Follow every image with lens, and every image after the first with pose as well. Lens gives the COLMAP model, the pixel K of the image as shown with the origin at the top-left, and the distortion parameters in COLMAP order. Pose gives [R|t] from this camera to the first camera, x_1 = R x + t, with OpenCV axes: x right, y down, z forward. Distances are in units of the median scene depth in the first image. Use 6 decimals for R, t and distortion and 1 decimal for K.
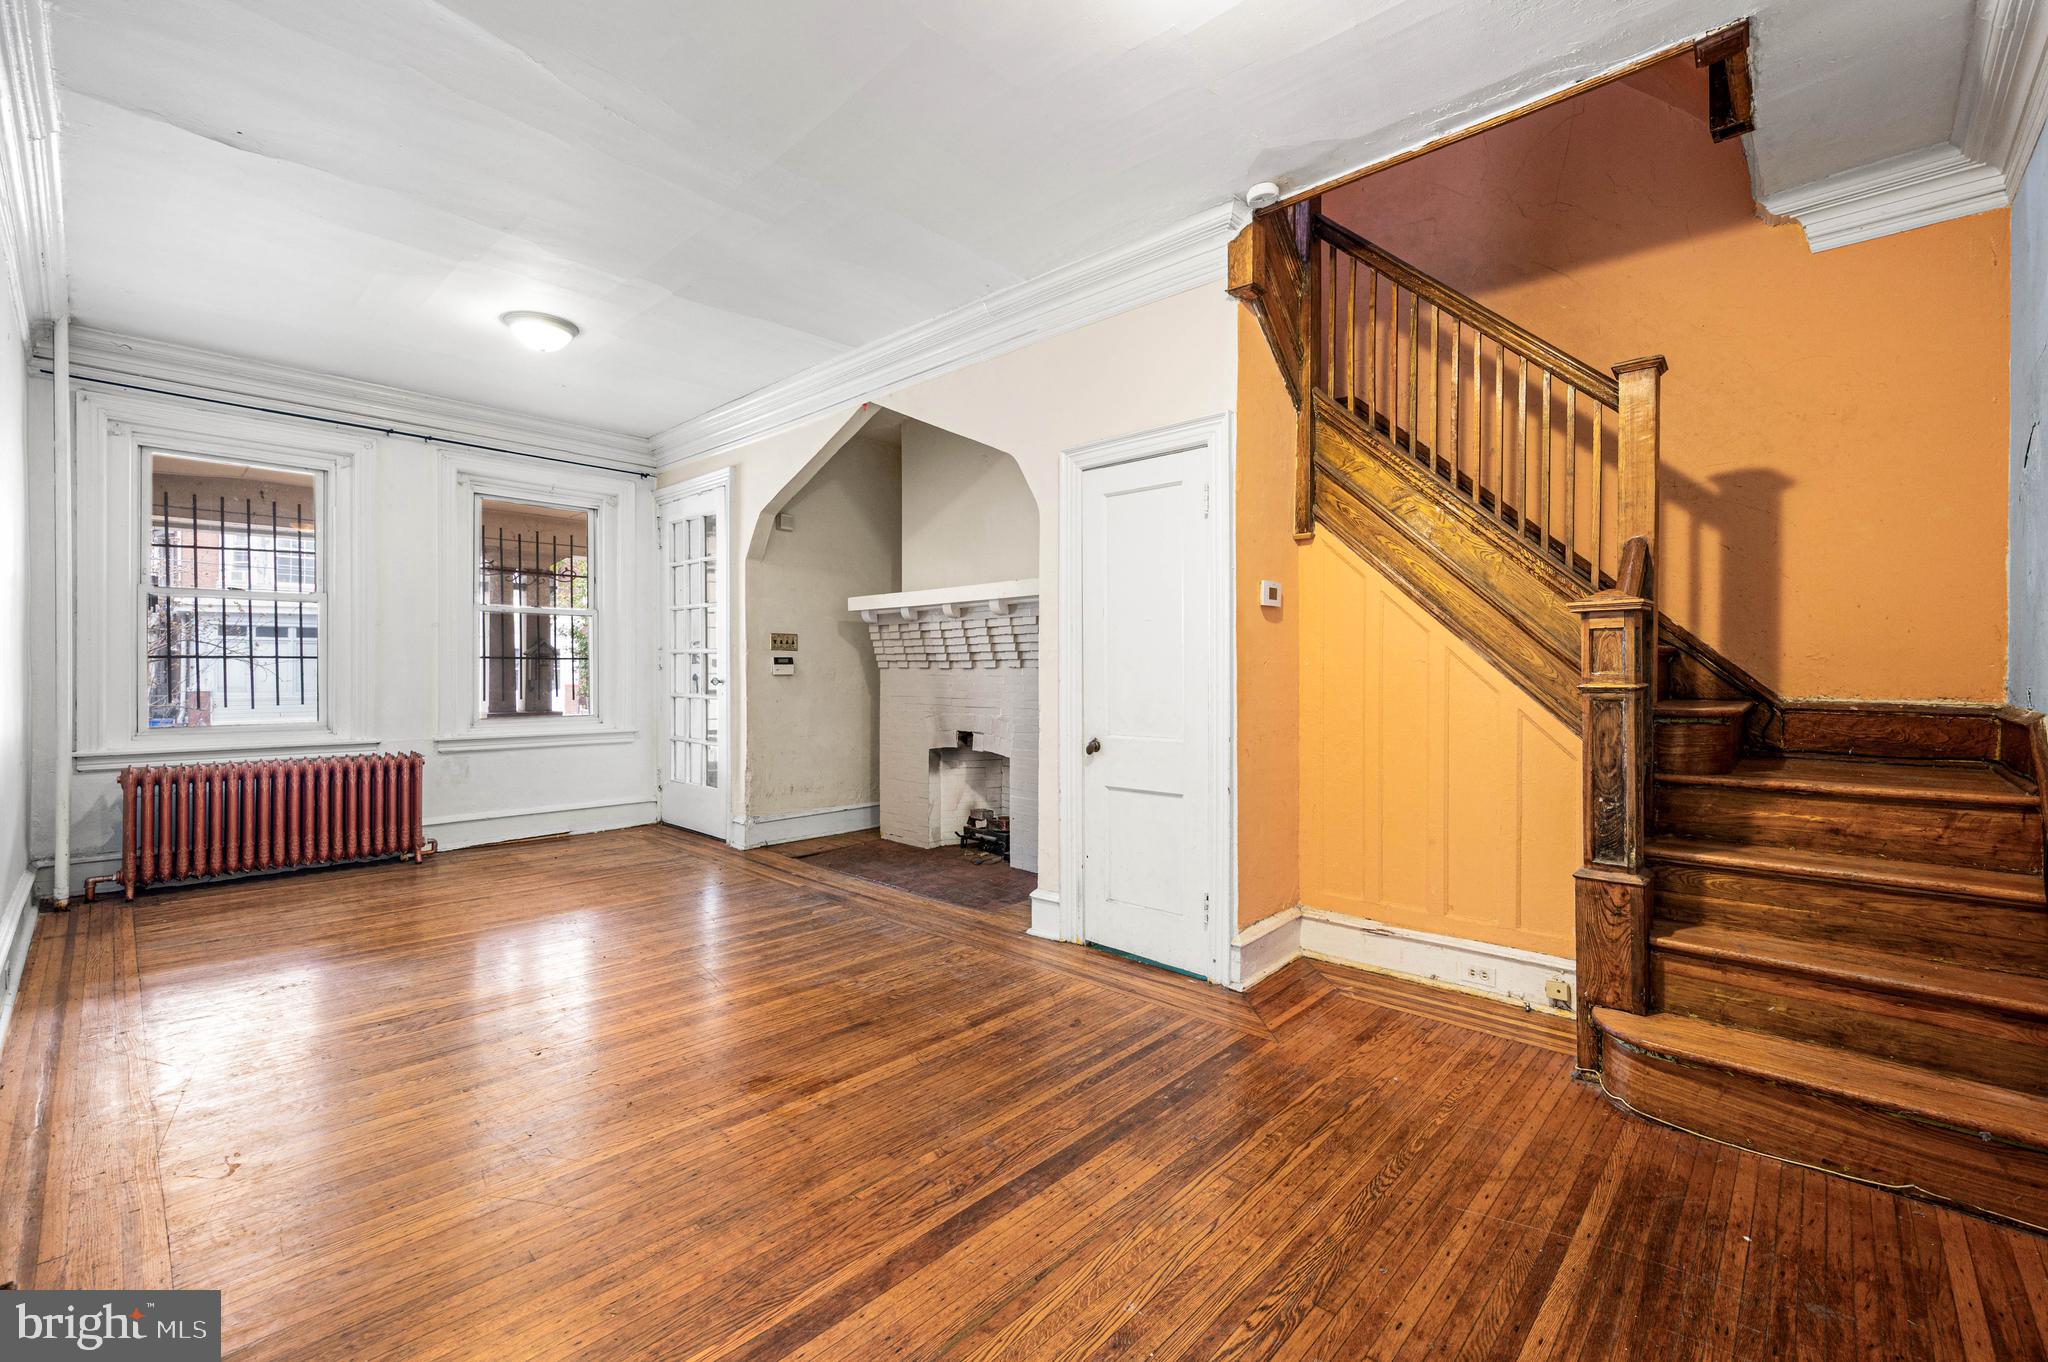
lens RADIAL K [[849.8, 0, 993.8], [0, 849.8, 676.4], [0, 0, 1]] dist [-0.001073, -0.000360]
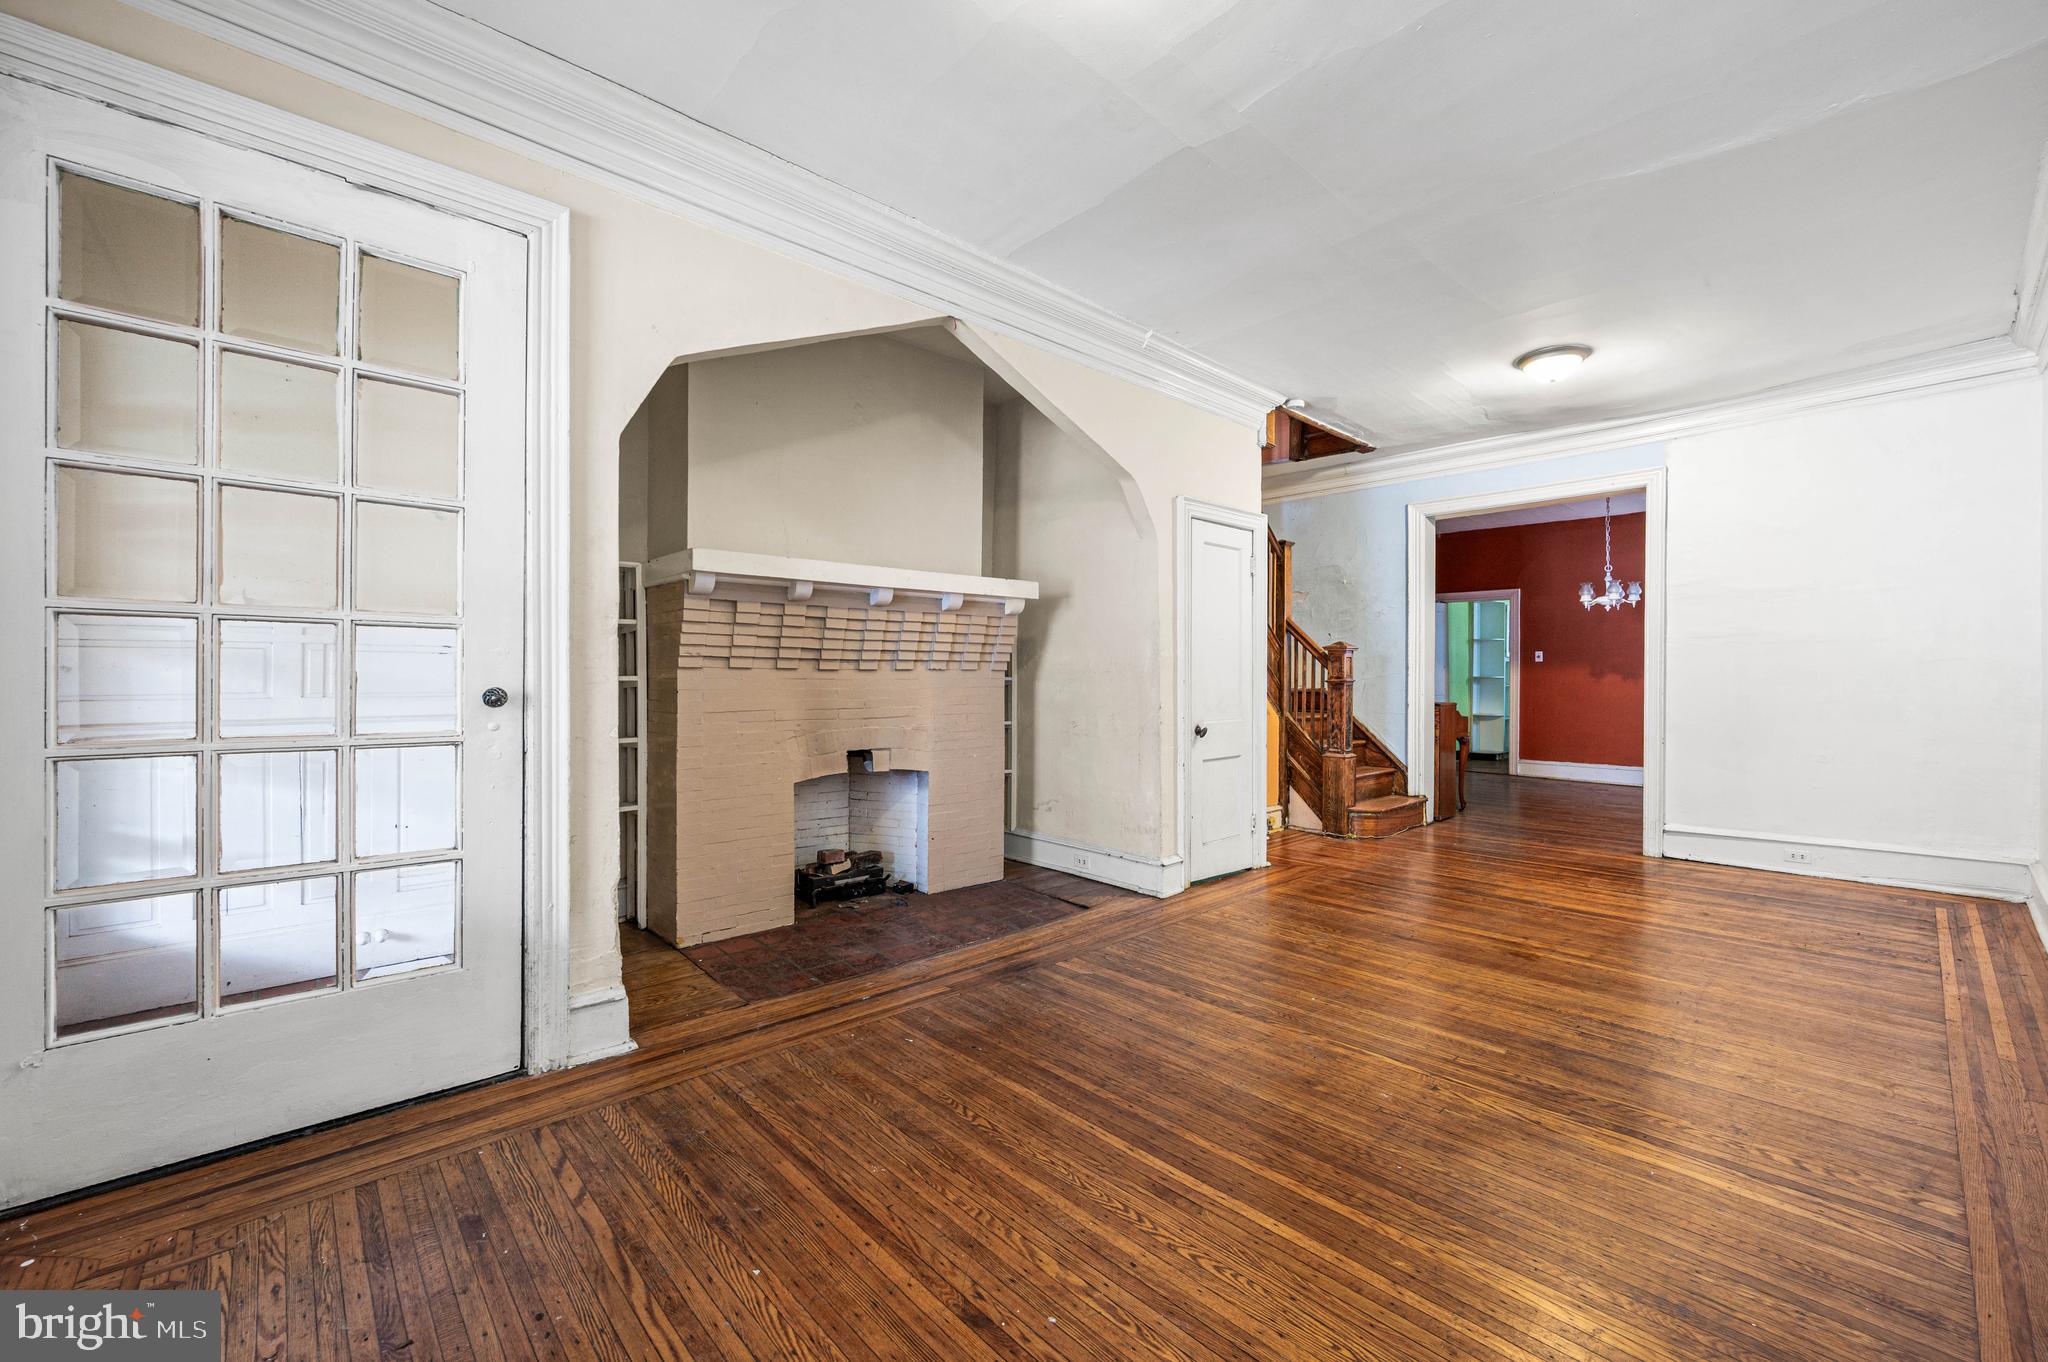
lens RADIAL K [[819.0, 0, 1033.4], [0, 819.0, 688.1], [0, 0, 1]] dist [-0.001677, 0.000098]
pose [[0.058137, -0.014242, 0.998207, -1.252769], [0.006574, 0.999882, 0.013883, -0.003487], [-0.998287, 0.005755, 0.058224, 1.274993]]
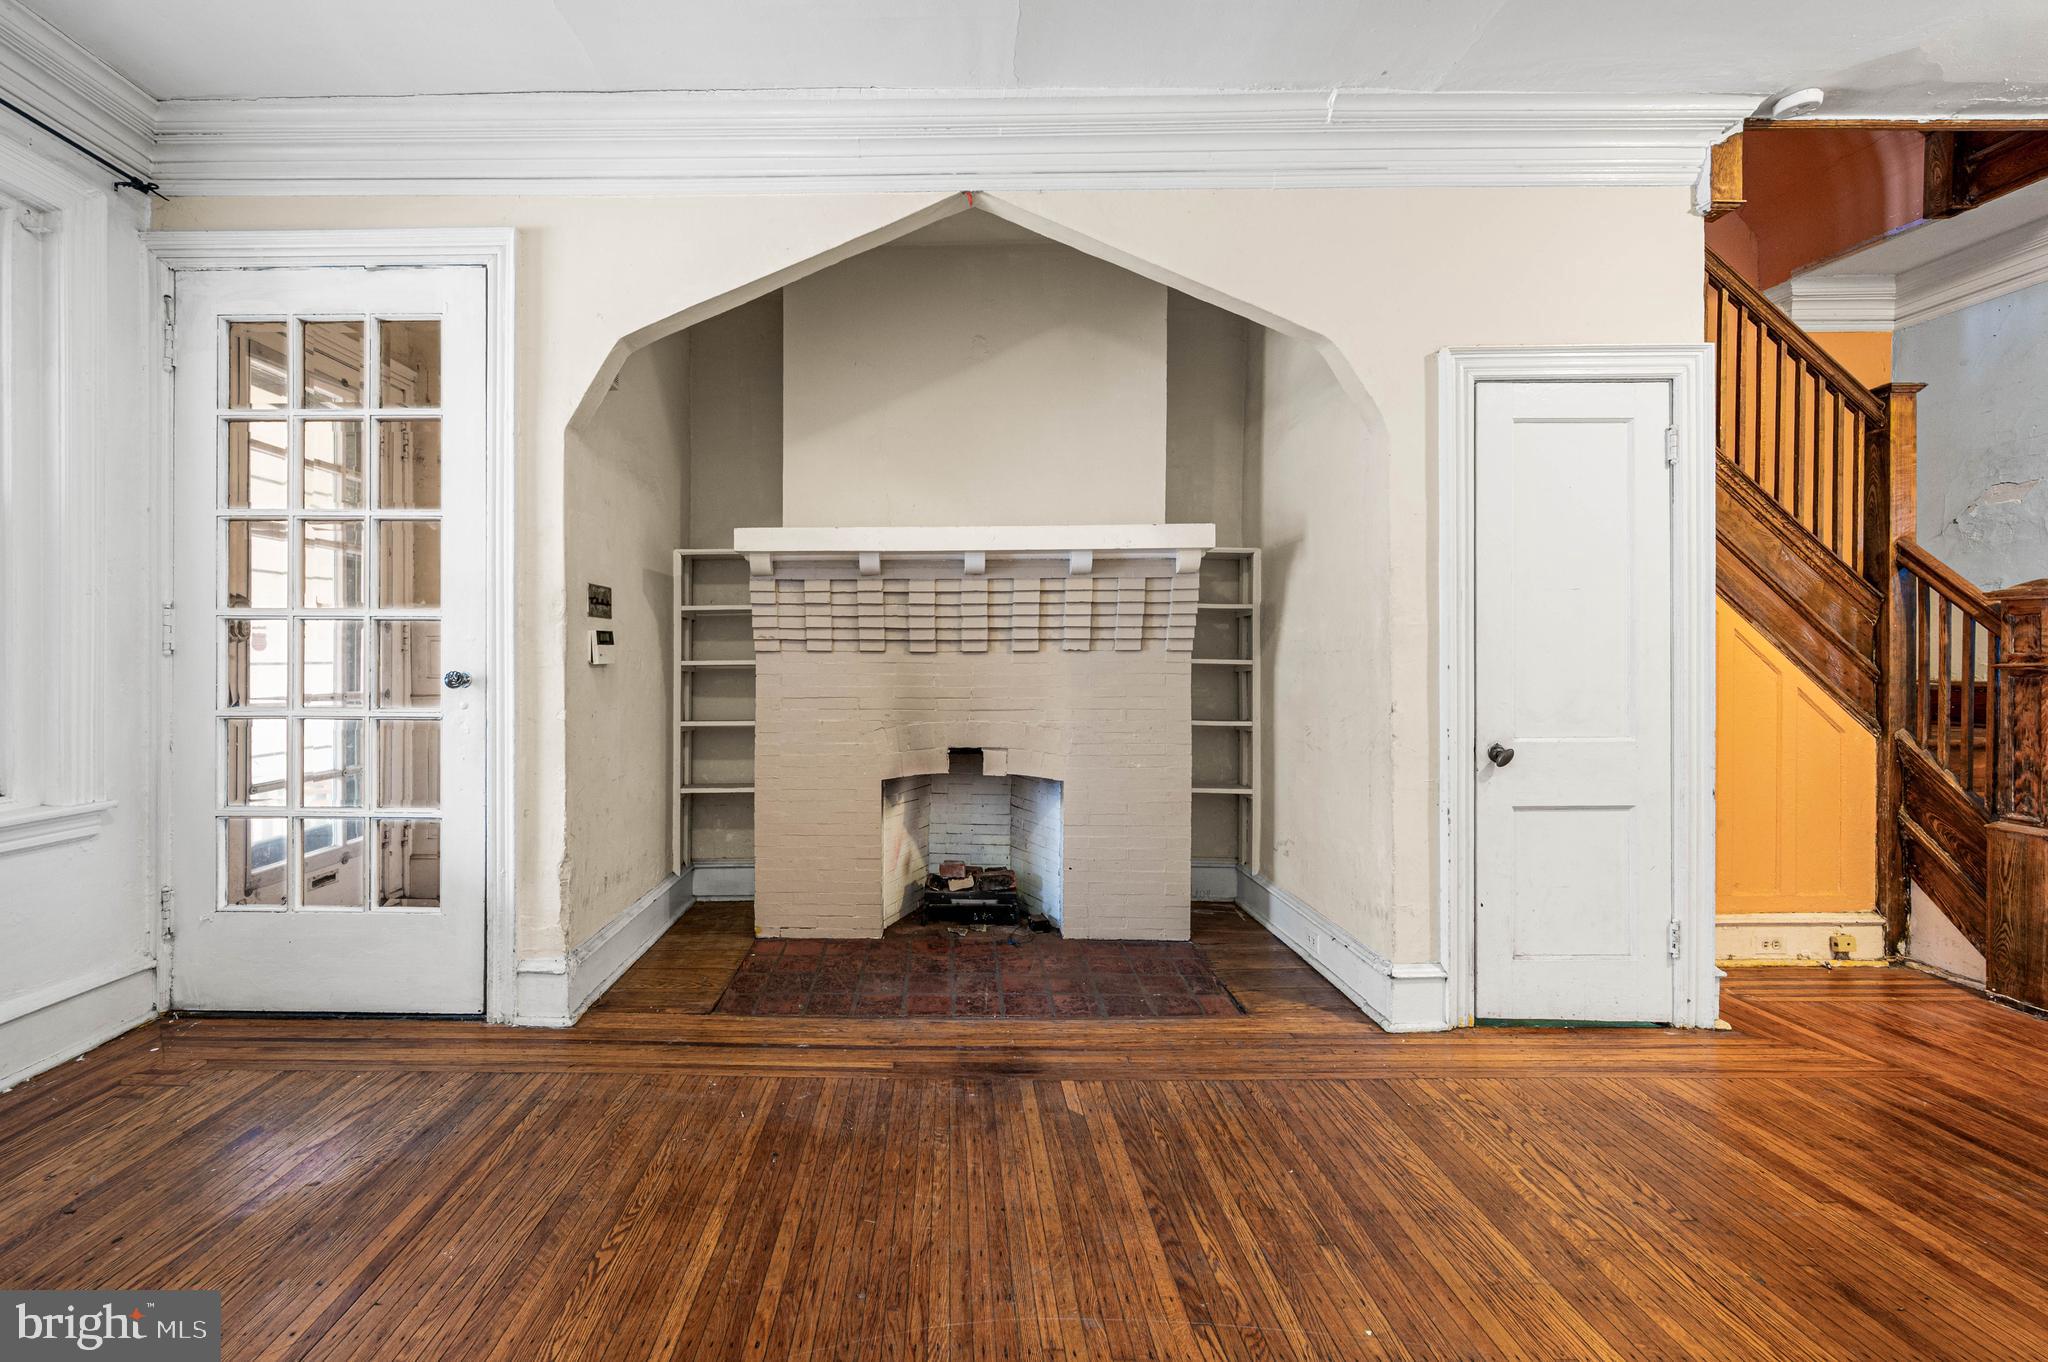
lens RADIAL K [[866.3, 0, 1018.2], [0, 866.3, 661.5], [0, 0, 1]] dist [-0.001922, 0.000171]
pose [[0.729332, -0.004477, 0.684145, -0.762884], [0.007775, 0.999968, -0.001745, -0.001110], [-0.684115, 0.006592, 0.729344, 0.791904]]
